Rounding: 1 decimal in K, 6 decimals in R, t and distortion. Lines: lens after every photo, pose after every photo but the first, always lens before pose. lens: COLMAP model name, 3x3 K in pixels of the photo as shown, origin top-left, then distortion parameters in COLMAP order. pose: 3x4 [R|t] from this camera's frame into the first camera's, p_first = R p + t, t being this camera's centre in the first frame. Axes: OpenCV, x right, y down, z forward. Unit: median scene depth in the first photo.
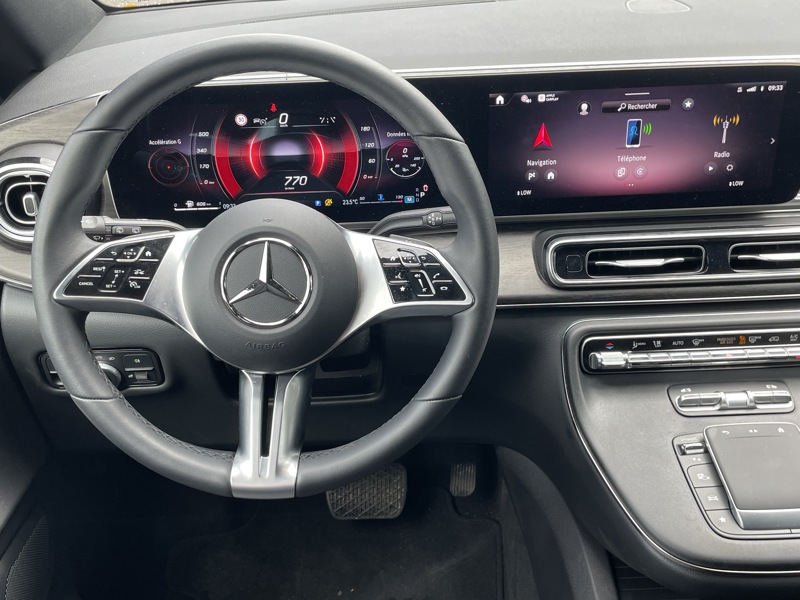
lens RADIAL K [[853.8, 0, 400.0], [0, 853.8, 300.0], [0, 0, 1]] dist [0.010584, 0.007439]
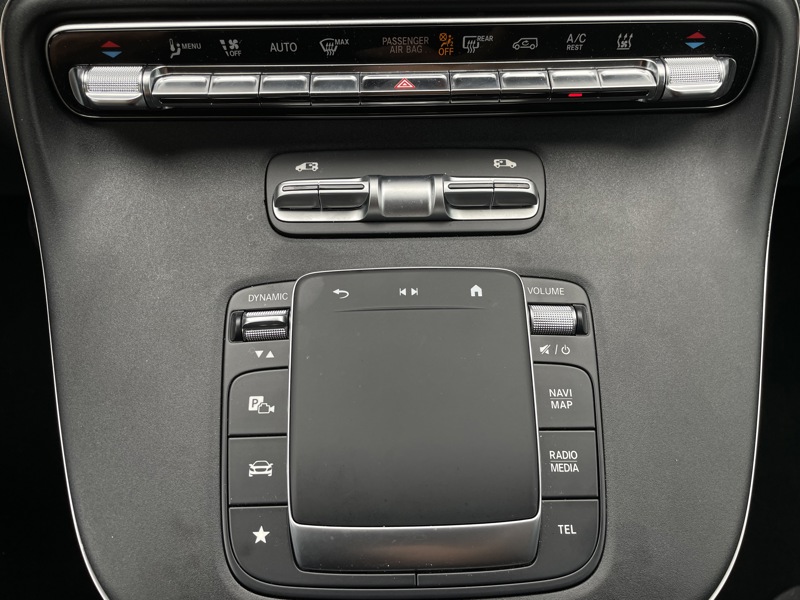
lens RADIAL K [[608.3, 0, 400.0], [0, 608.3, 300.0], [0, 0, 1]] dist [0.002151, -0.000323]
pose [[0.999428, 0.020198, 0.027133, 0.376952], [-0.029568, 0.911264, 0.410759, 0.039914], [-0.016429, -0.411327, 0.911340, 0.698937]]
